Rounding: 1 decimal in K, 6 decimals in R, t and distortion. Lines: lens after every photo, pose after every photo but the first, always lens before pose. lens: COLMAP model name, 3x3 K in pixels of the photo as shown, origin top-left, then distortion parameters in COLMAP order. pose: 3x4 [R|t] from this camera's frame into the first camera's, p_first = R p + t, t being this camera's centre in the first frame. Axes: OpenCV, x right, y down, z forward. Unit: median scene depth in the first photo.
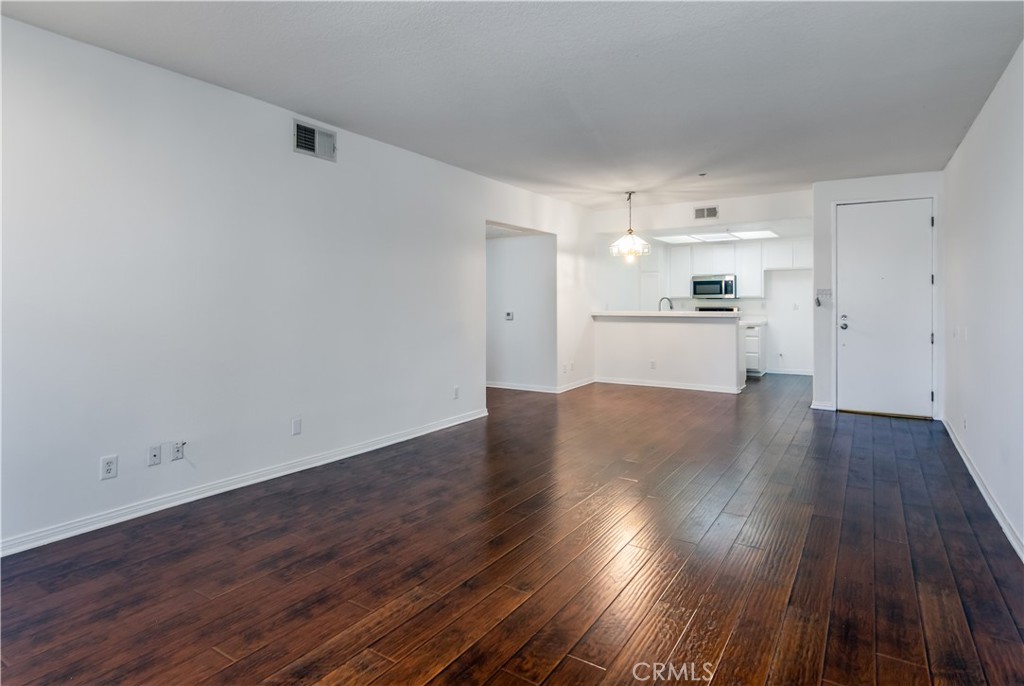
lens RADIAL K [[596.1, 0, 512.0], [0, 596.1, 298.8], [0, 0, 1]] dist [-0.001259, -0.000403]
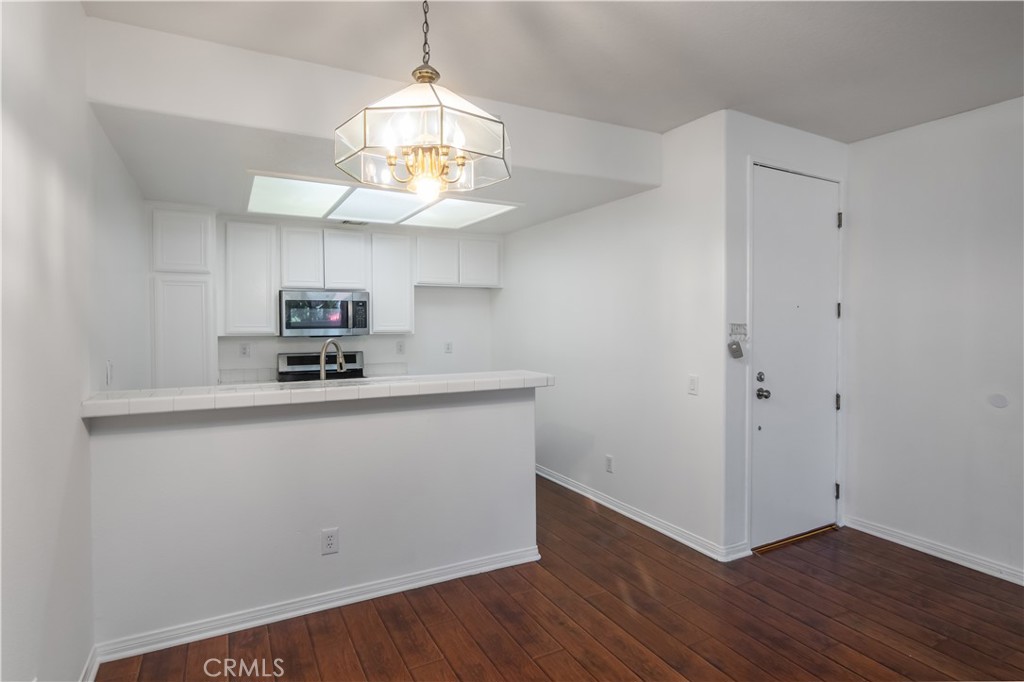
lens RADIAL K [[544.5, 0, 535.0], [0, 544.5, 342.5], [0, 0, 1]] dist [-0.033261, 0.000021]
pose [[0.491234, -0.032202, 0.870432, 0.025837], [-0.000384, 0.999308, 0.037187, -0.012596], [-0.871027, -0.018601, 0.490882, 0.634371]]
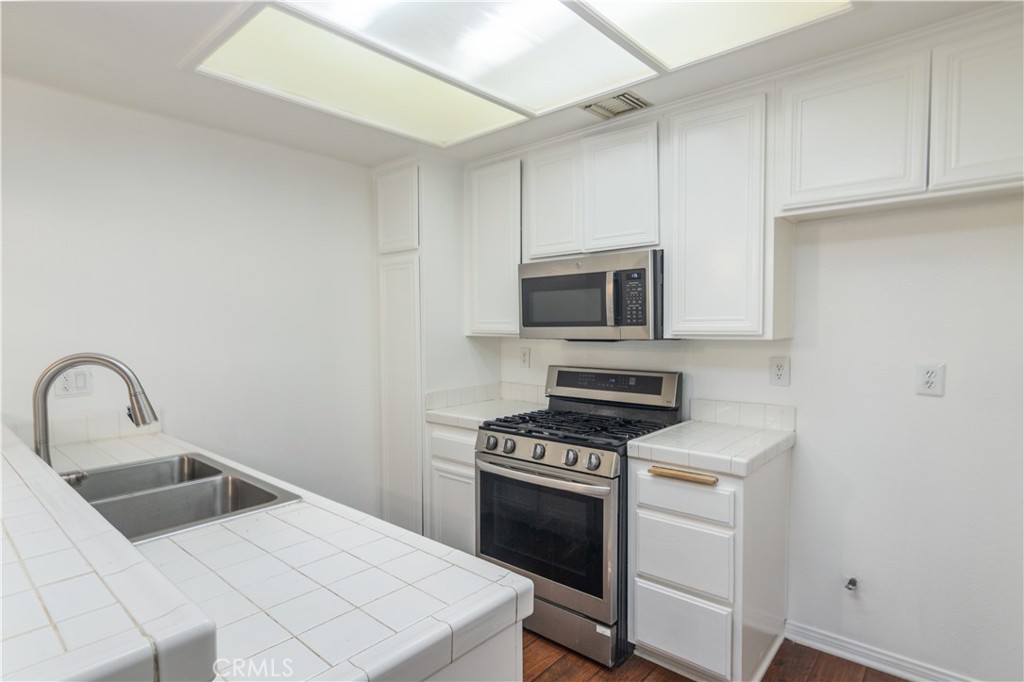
lens RADIAL K [[537.9, 0, 512.0], [0, 537.9, 341.0], [0, 0, 1]] dist [0.002852, 0.000501]
pose [[0.983581, -0.005410, -0.180385, 0.355609], [0.013512, 0.998953, 0.043714, -0.011582], [0.179960, -0.045434, 0.982624, 0.768199]]
